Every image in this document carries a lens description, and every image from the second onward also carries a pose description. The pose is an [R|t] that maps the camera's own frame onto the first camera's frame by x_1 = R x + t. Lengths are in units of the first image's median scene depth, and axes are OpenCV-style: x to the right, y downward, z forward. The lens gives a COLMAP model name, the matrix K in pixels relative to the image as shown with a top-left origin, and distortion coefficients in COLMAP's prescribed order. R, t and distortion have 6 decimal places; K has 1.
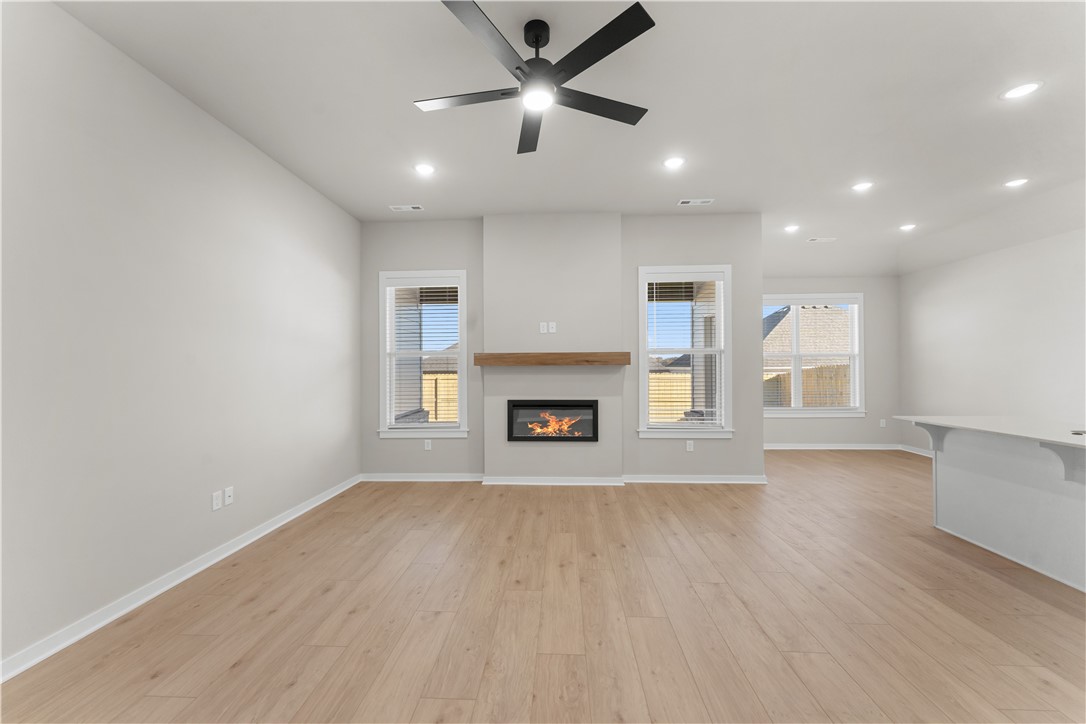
lens RADIAL K [[443.1, 0, 540.8], [0, 443.1, 364.6], [0, 0, 1]] dist [-0.001879, -0.000063]
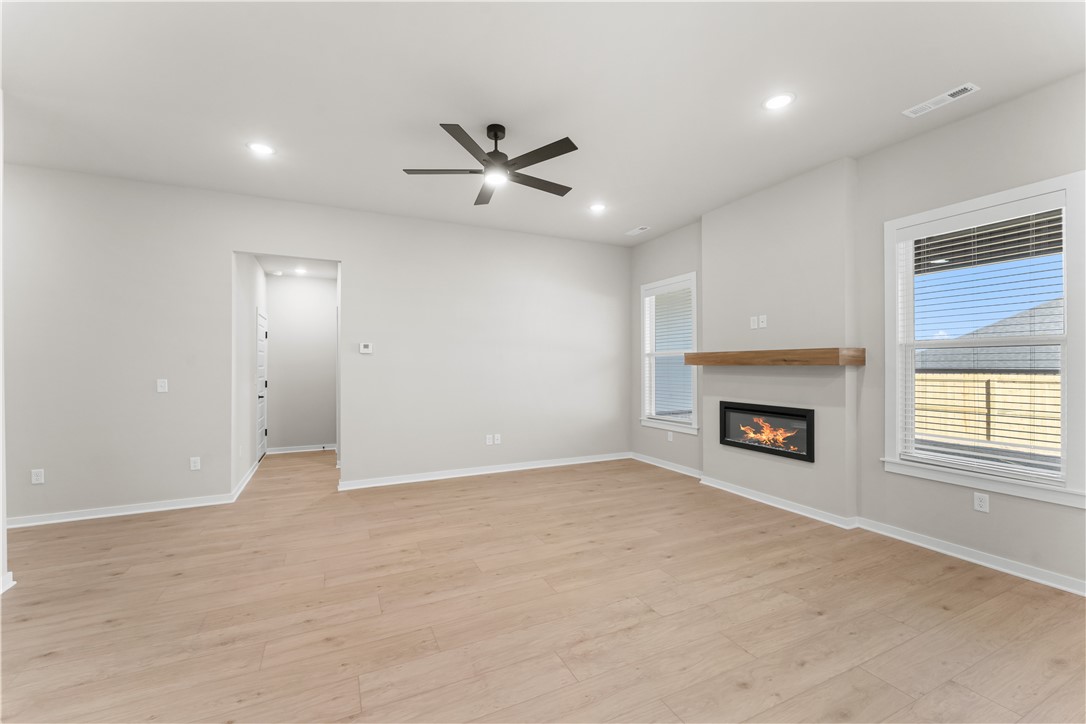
lens RADIAL K [[443.1, 0, 540.8], [0, 443.1, 364.6], [0, 0, 1]] dist [-0.001879, -0.000063]
pose [[0.474441, 0.004154, -0.880278, 0.584701], [0.003517, 0.999972, 0.006615, -0.006583], [0.880280, -0.006235, 0.474413, 0.203680]]
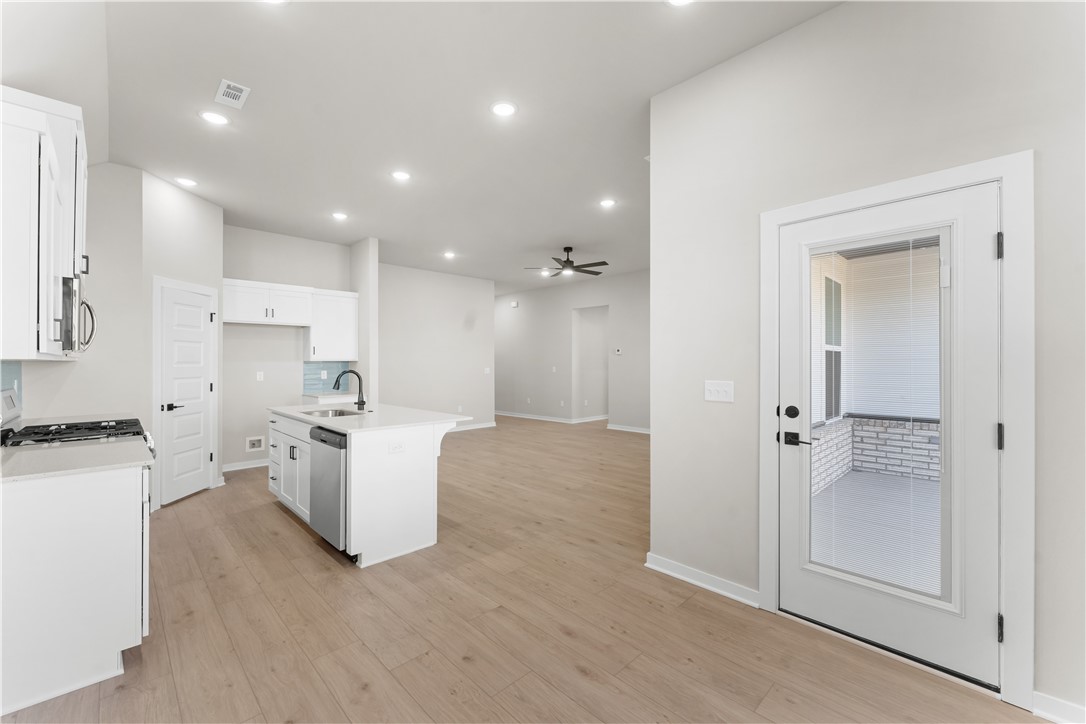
lens RADIAL K [[444.1, 0, 540.2], [0, 444.1, 361.4], [0, 0, 1]] dist [-0.001310, -0.000053]
pose [[-0.682357, 0.003621, -0.731010, 1.026948], [0.007404, 0.999971, -0.001958, 0.002042], [0.730982, -0.006749, -0.682364, 1.296156]]
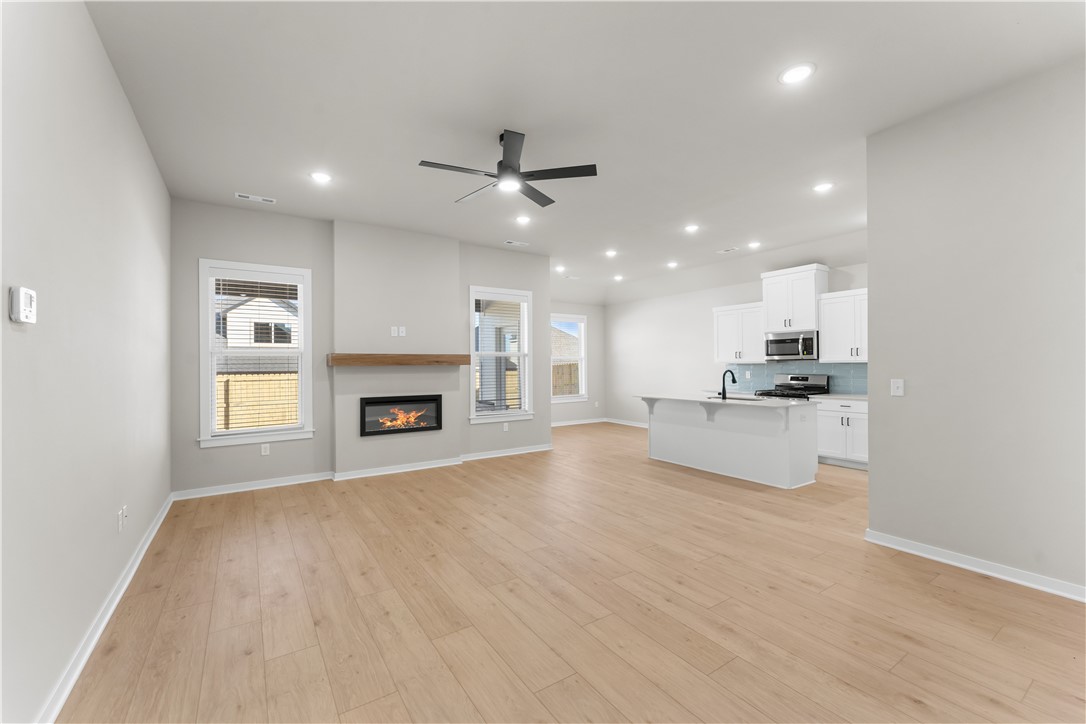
lens RADIAL K [[444.1, 0, 540.2], [0, 444.1, 361.4], [0, 0, 1]] dist [-0.001310, -0.000053]
pose [[0.804560, 0.005233, 0.593848, -0.361392], [-0.000301, 0.999965, -0.008404, 0.001372], [-0.593871, 0.006583, 0.804533, -0.112780]]
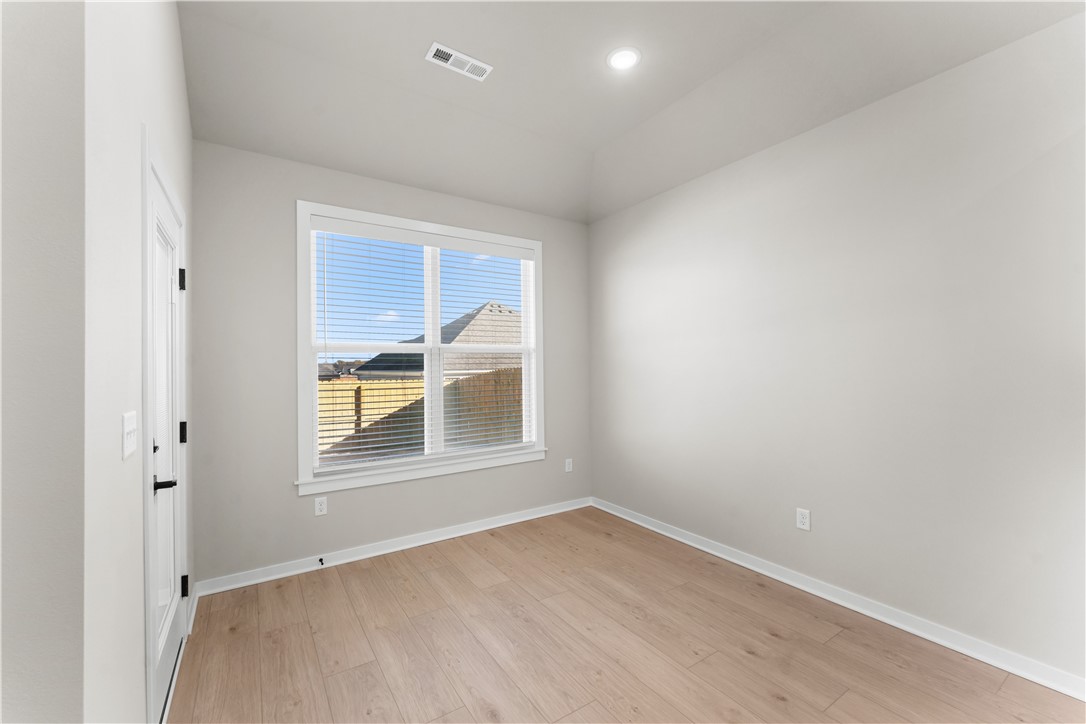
lens RADIAL K [[443.1, 0, 540.8], [0, 443.1, 364.6], [0, 0, 1]] dist [-0.001879, -0.000063]
pose [[0.806762, 0.000595, 0.590877, 0.548463], [0.004385, 0.999966, -0.006994, 0.001407], [-0.590861, 0.008233, 0.806732, 0.759688]]
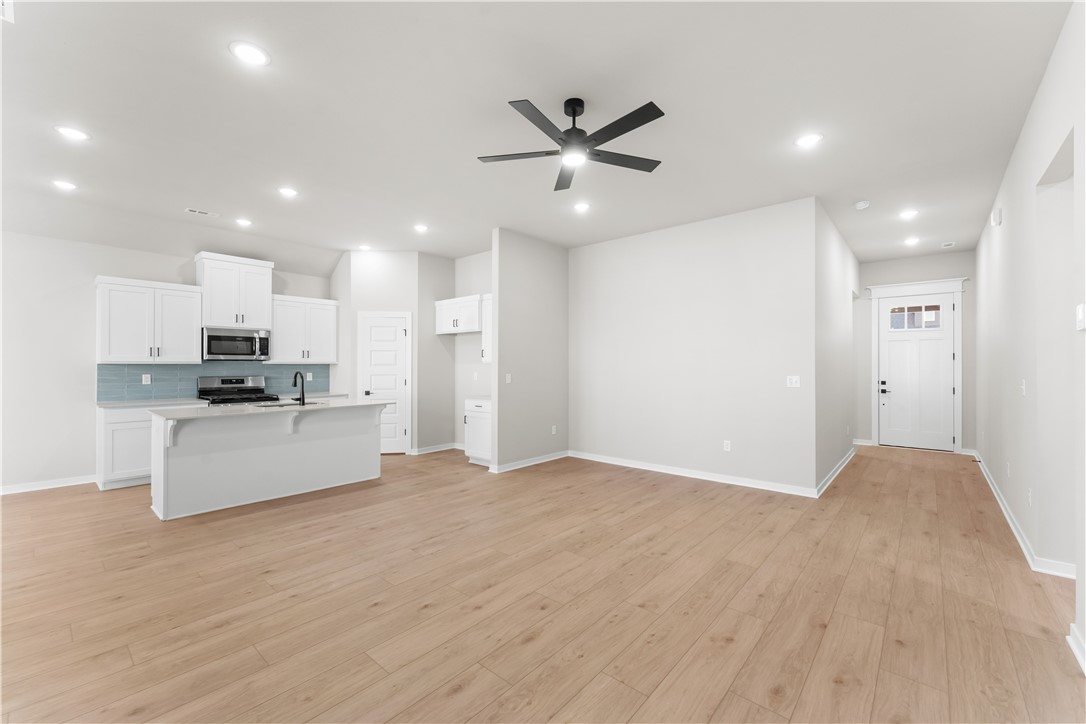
lens RADIAL K [[443.1, 0, 540.8], [0, 443.1, 364.6], [0, 0, 1]] dist [-0.001879, -0.000063]
pose [[-0.784154, 0.004699, 0.620549, -0.328010], [0.000485, 0.999976, -0.006960, 0.005643], [-0.620566, -0.005157, -0.784137, 0.929601]]
